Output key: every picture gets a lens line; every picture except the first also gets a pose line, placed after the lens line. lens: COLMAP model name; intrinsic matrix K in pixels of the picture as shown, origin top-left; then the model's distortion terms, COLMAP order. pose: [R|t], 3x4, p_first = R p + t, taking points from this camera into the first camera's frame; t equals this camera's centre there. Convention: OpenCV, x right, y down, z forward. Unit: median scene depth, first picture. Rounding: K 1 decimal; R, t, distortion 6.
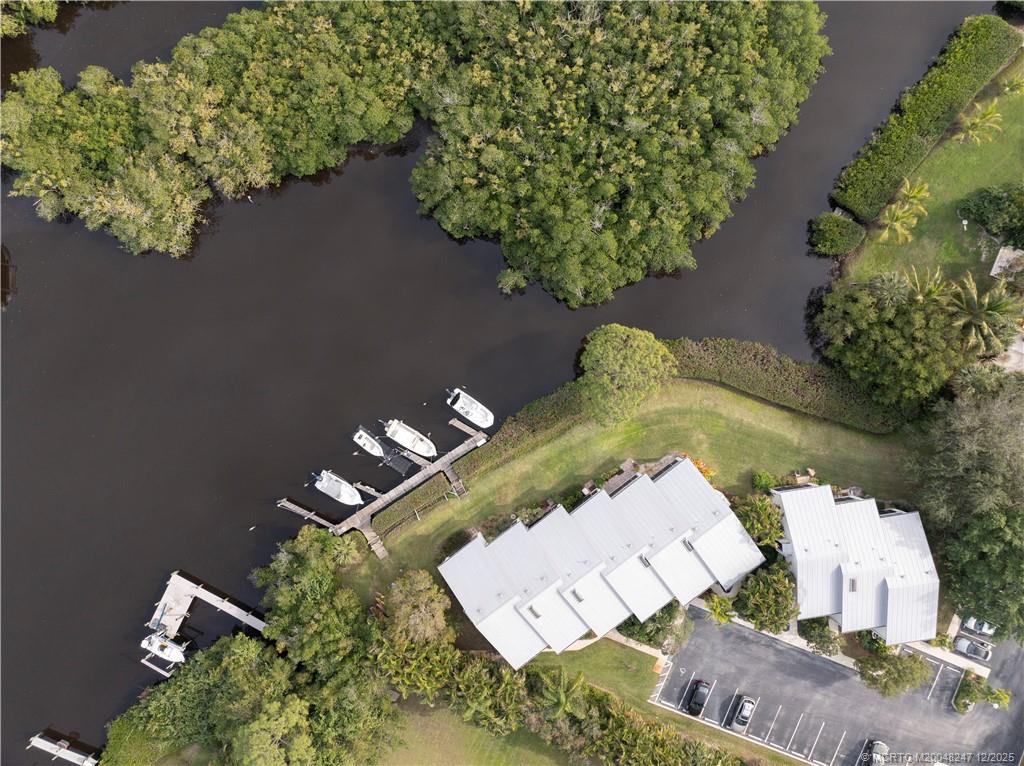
lens RADIAL K [[711.2, 0, 512.0], [0, 711.2, 383.0], [0, 0, 1]] dist [-0.038977, 0.001226]
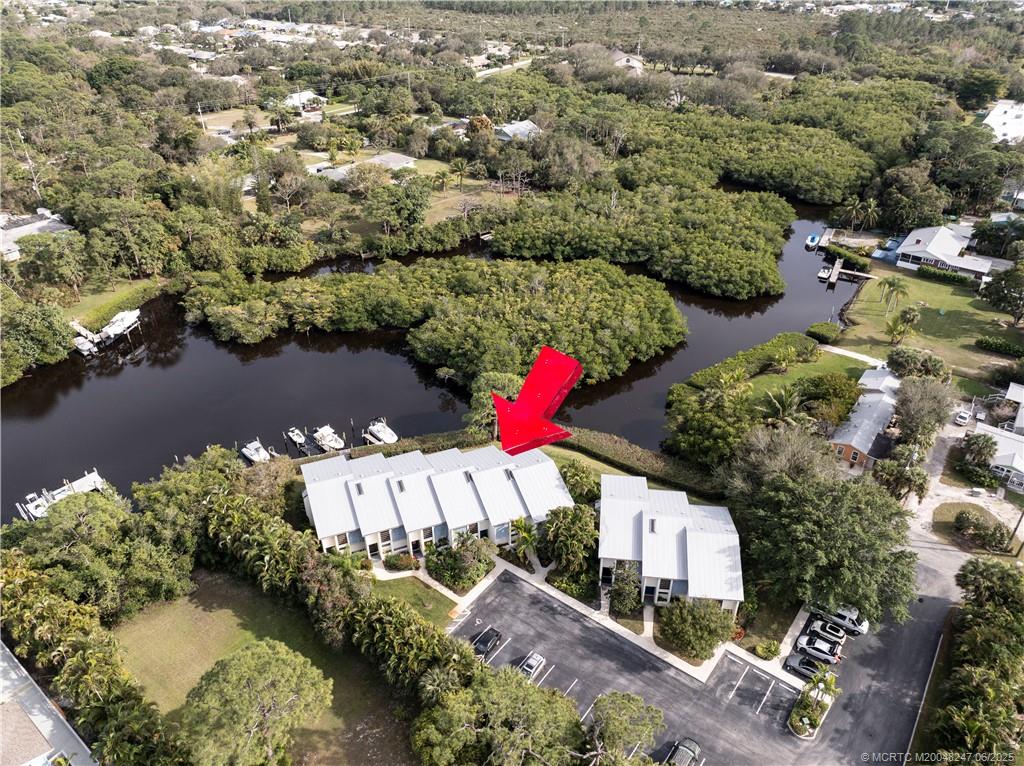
lens RADIAL K [[711.2, 0, 512.0], [0, 711.2, 383.0], [0, 0, 1]] dist [-0.038977, 0.001226]
pose [[0.964670, 0.154098, -0.213697, 0.437022], [-0.263292, 0.534682, -0.802989, 0.982003], [-0.009478, 0.830884, 0.556364, 0.224541]]
